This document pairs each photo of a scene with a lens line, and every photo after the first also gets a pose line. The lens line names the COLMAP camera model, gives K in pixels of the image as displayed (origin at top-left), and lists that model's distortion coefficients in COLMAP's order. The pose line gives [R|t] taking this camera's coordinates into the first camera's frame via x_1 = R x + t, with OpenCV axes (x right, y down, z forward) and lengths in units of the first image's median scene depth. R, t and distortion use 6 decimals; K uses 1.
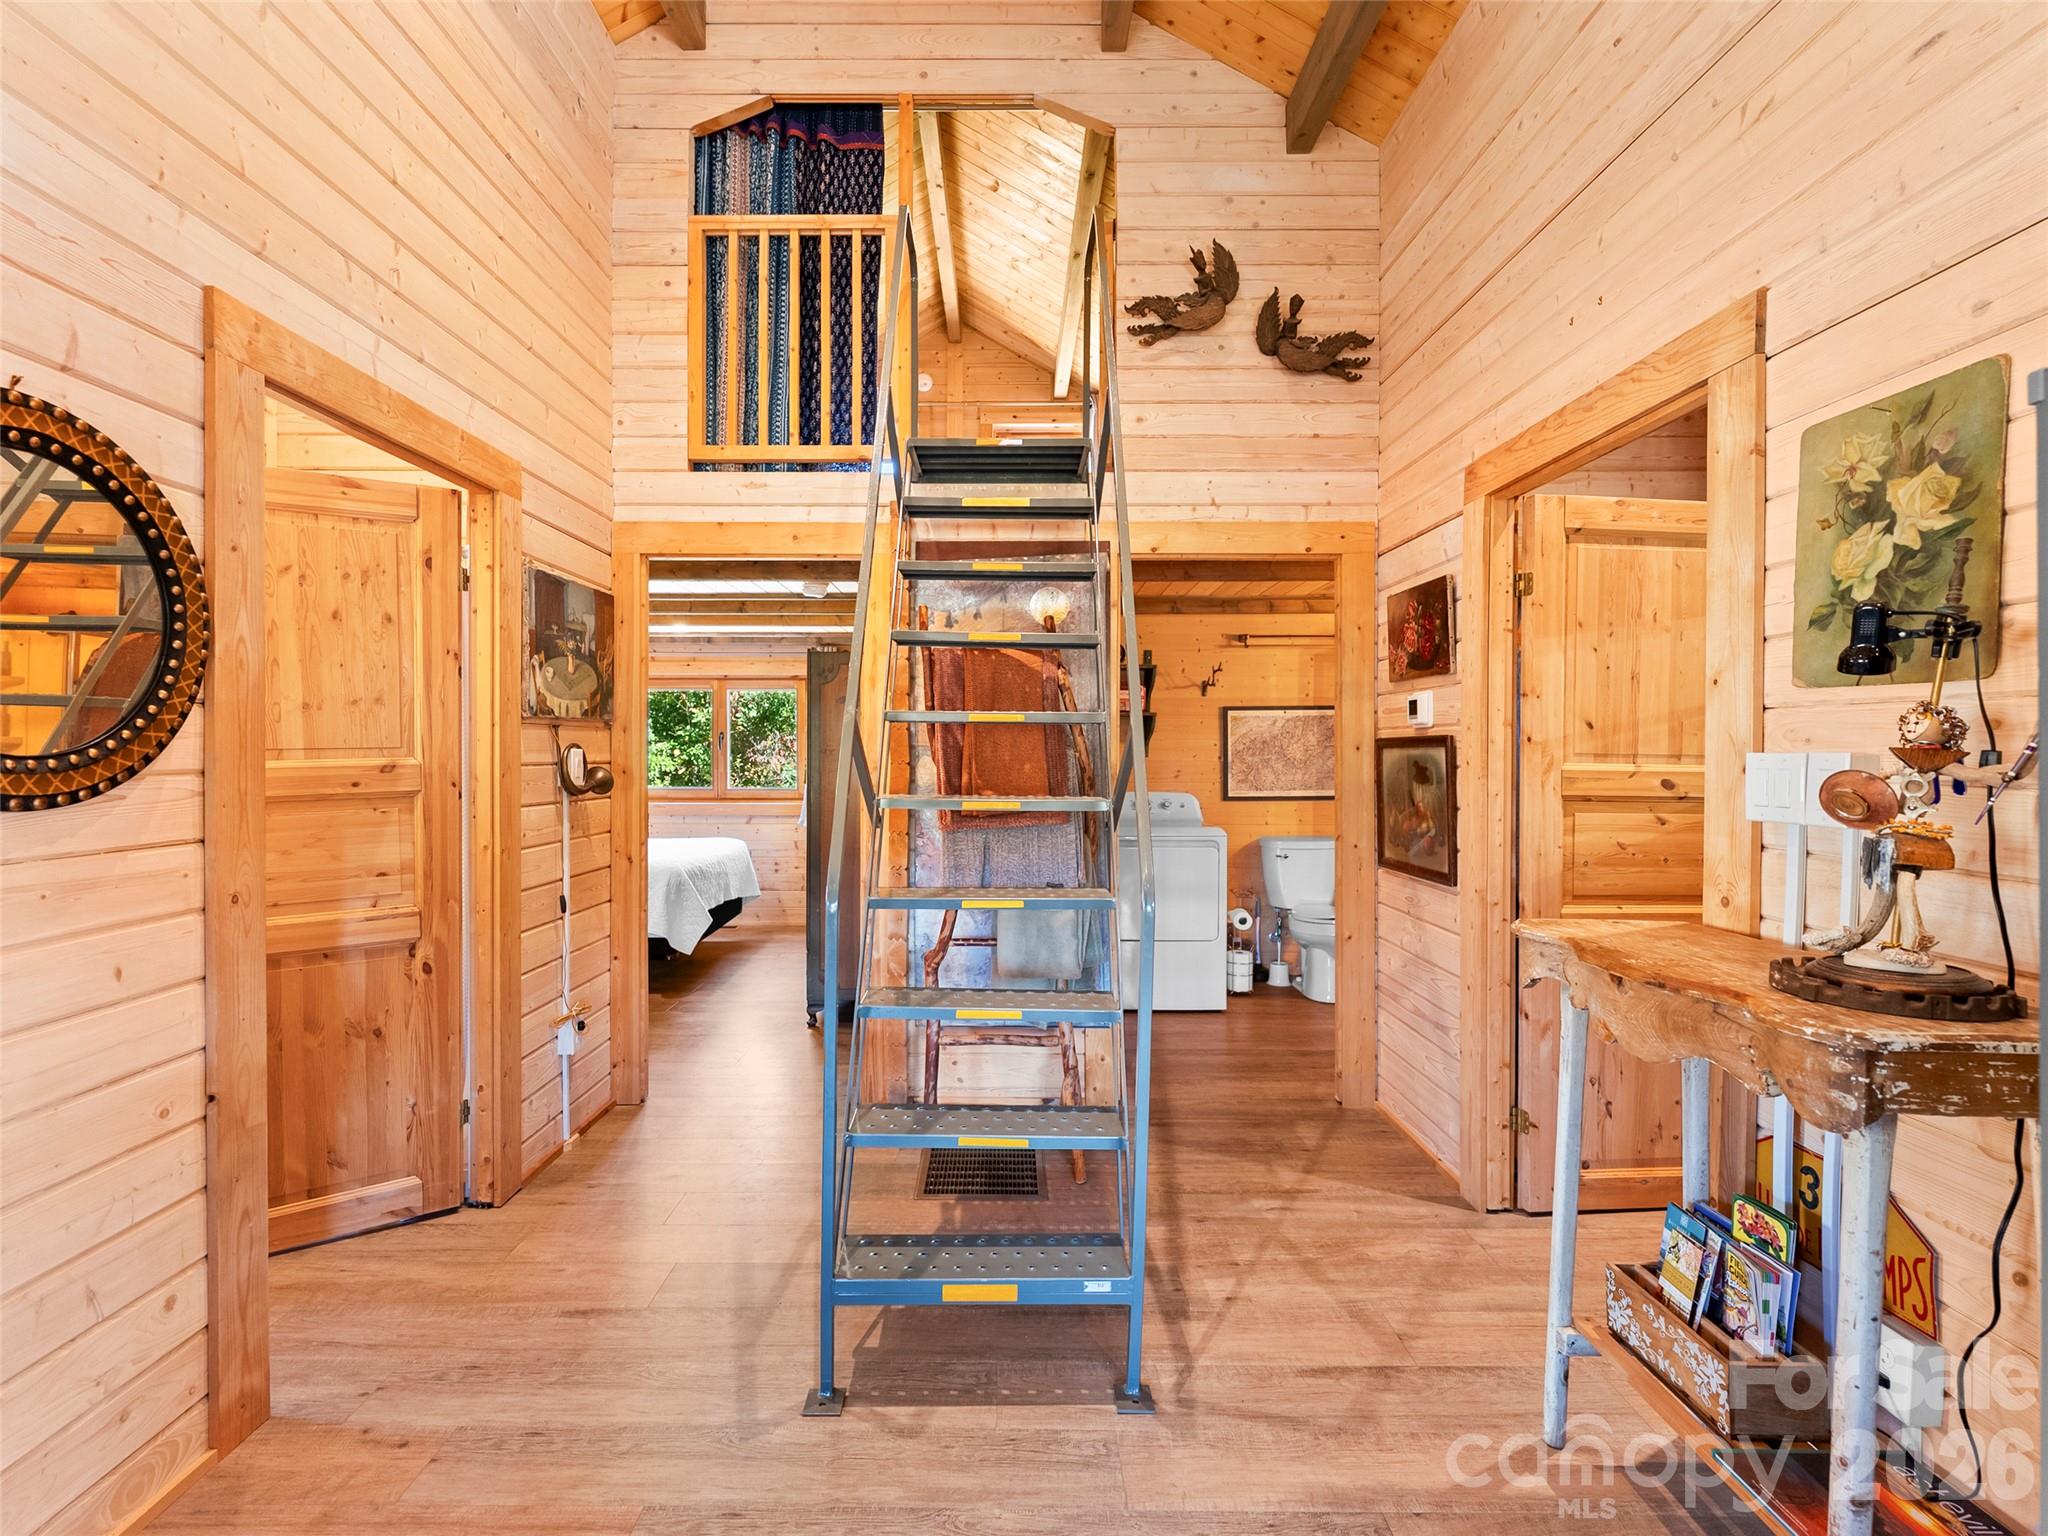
lens RADIAL K [[927.2, 0, 1002.1], [0, 927.2, 761.3], [0, 0, 1]] dist [0.001039, -0.001726]
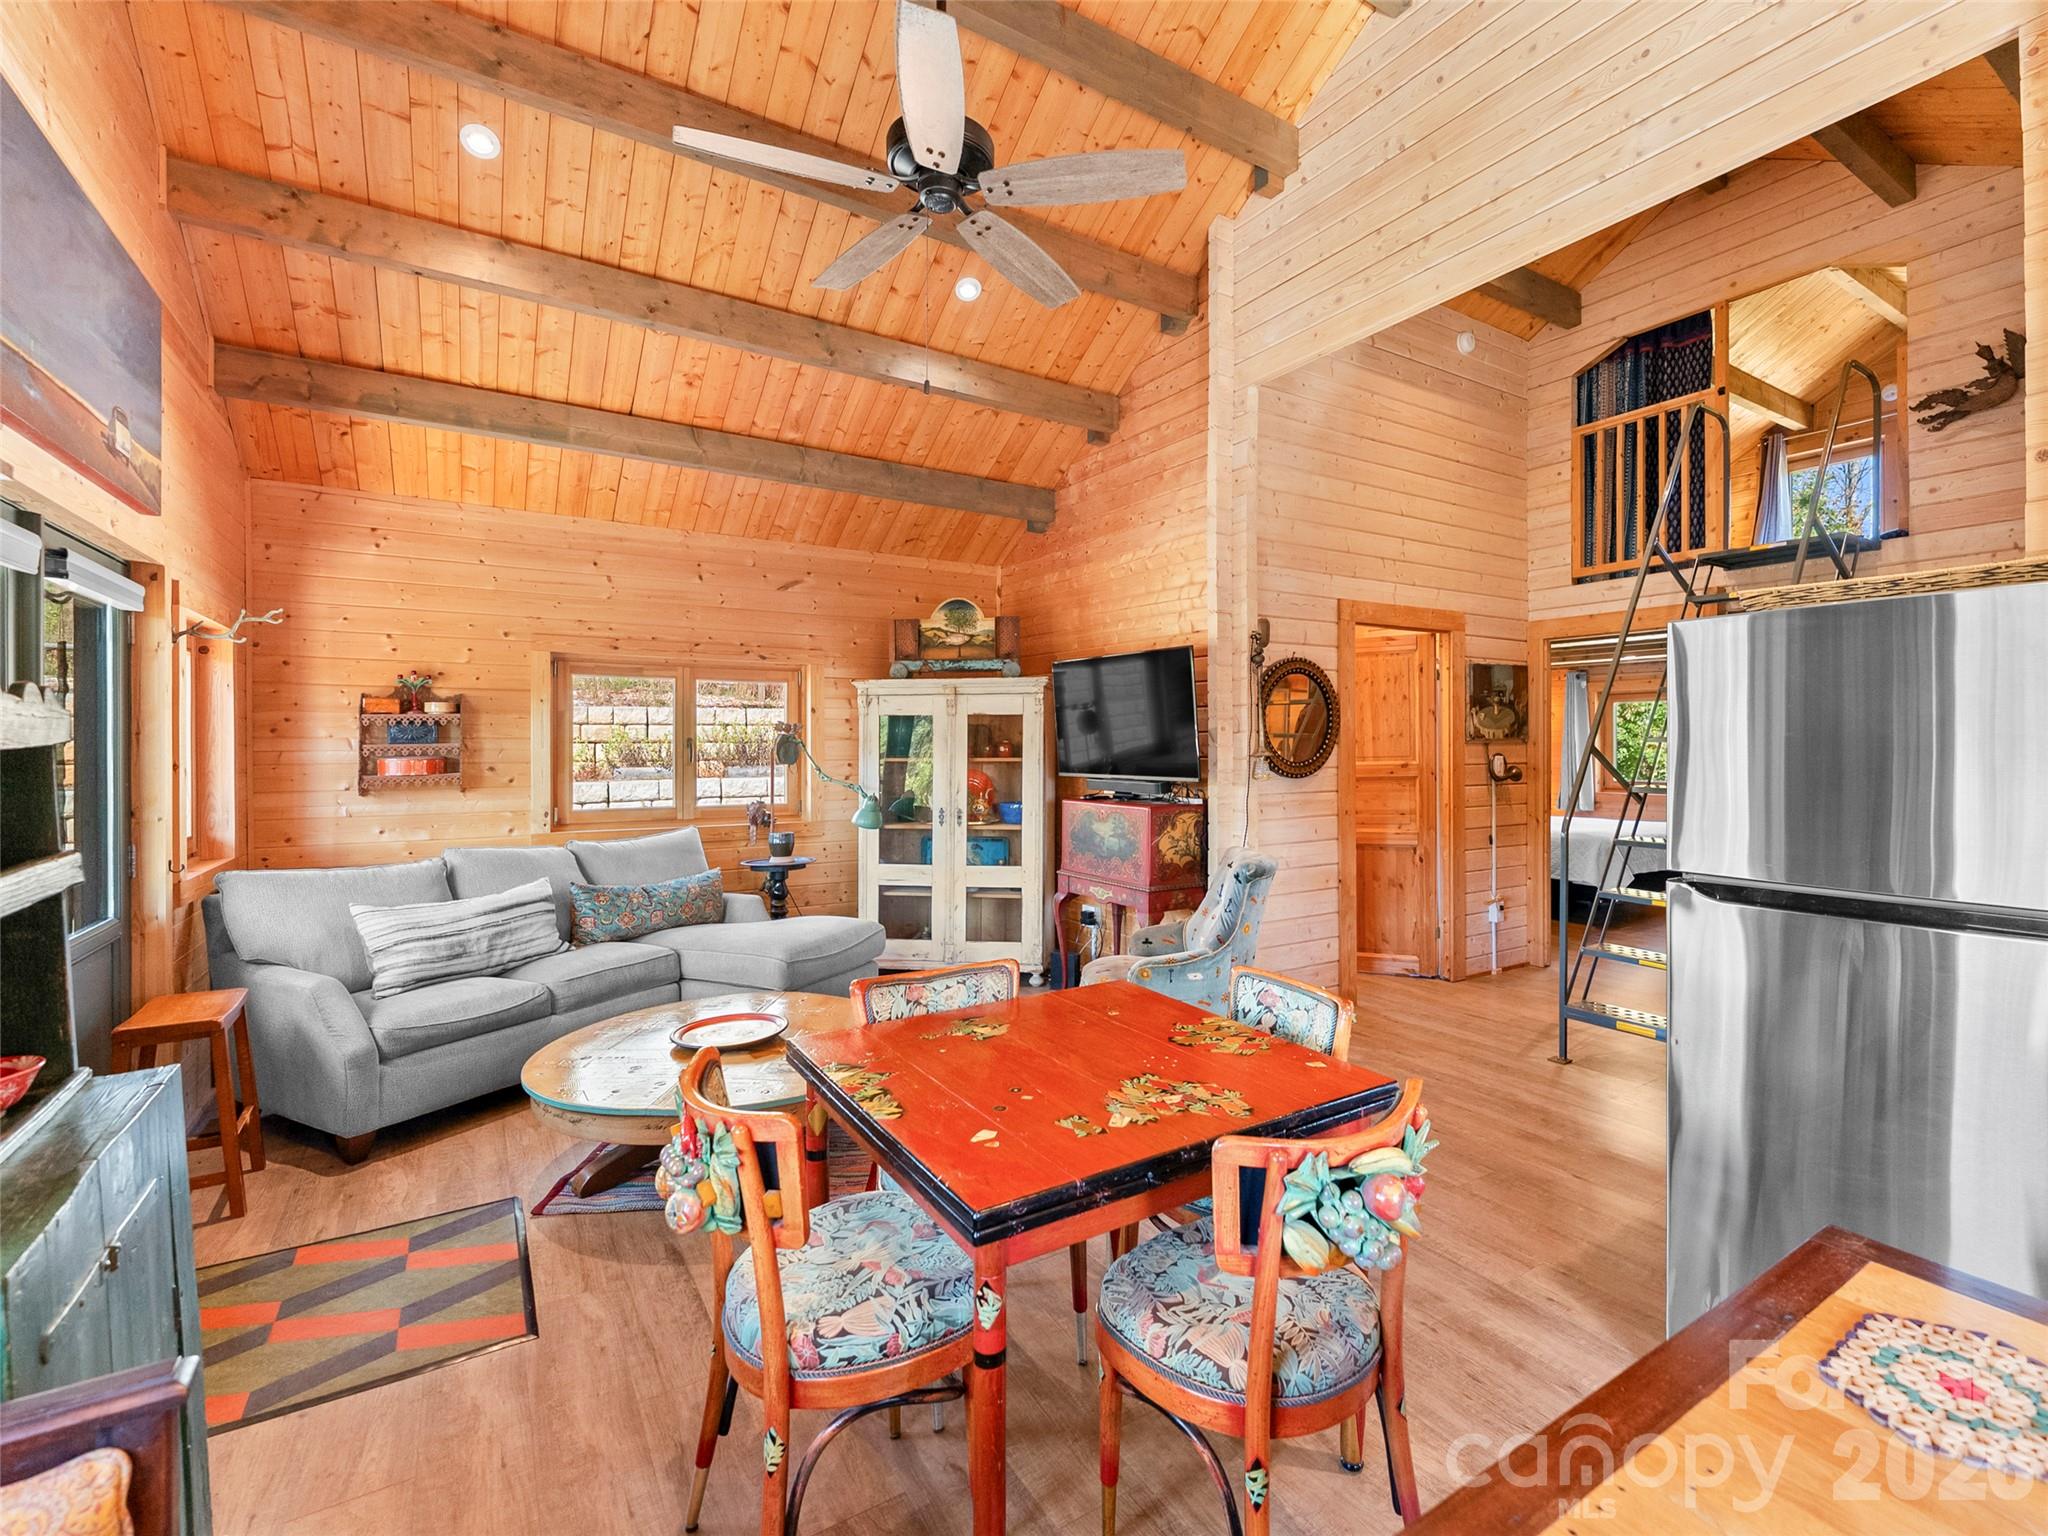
lens RADIAL K [[927.2, 0, 1088.8], [0, 927.2, 740.6], [0, 0, 1]] dist [0.001039, -0.001726]
pose [[0.558261, -0.009522, -0.829611, 0.615137], [-0.004321, 0.999887, -0.014384, -0.014252], [0.829654, 0.011615, 0.558157, -0.701670]]
